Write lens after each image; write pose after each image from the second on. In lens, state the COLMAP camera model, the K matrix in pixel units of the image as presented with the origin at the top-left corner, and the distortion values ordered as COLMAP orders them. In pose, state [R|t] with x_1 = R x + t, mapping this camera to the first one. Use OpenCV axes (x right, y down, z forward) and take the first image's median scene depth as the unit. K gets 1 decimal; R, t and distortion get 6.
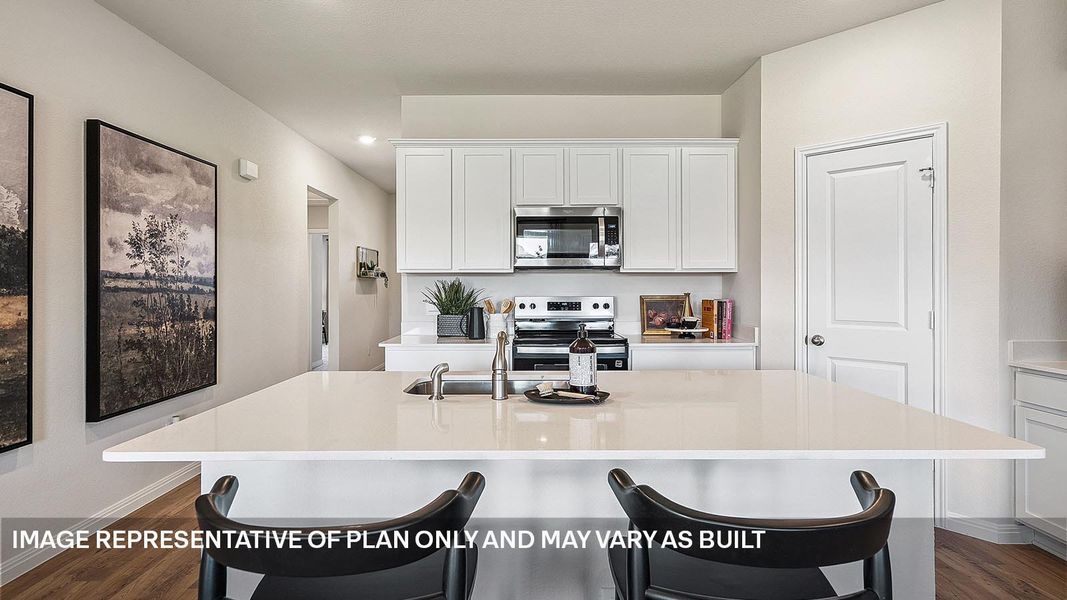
lens RADIAL K [[533.5, 0, 530.4], [0, 533.5, 284.7], [0, 0, 1]] dist [0.000782, 0.001262]
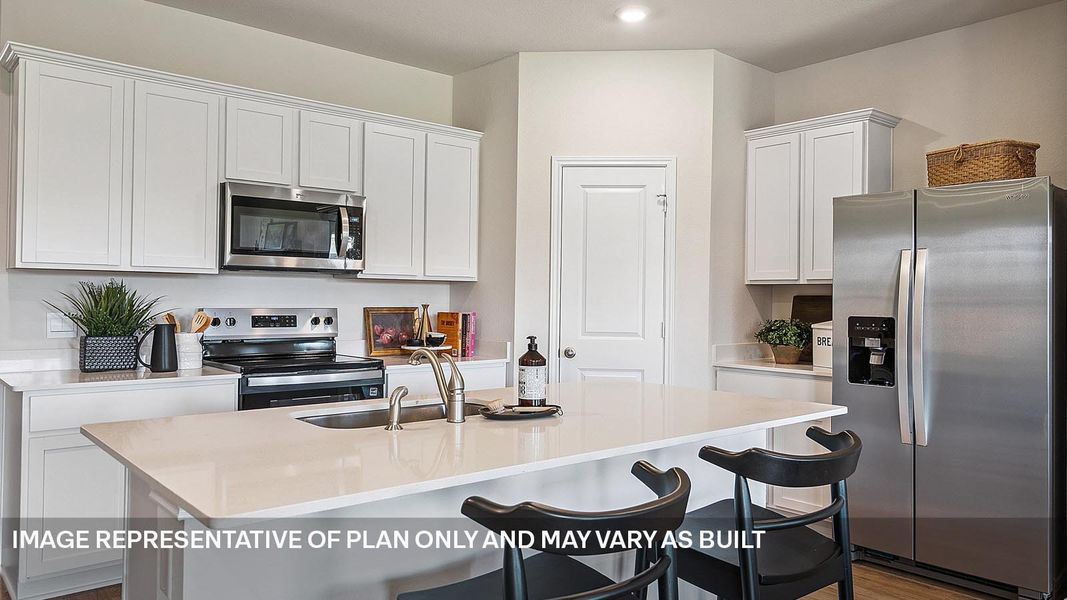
lens RADIAL K [[742.1, 0, 533.9], [0, 742.1, 297.0], [0, 0, 1]] dist [-0.004437, -0.002437]
pose [[0.757611, 0.012637, 0.652584, -0.368154], [-0.015681, 0.999876, -0.001157, 0.002585], [-0.652518, -0.009357, 0.757715, -0.006296]]
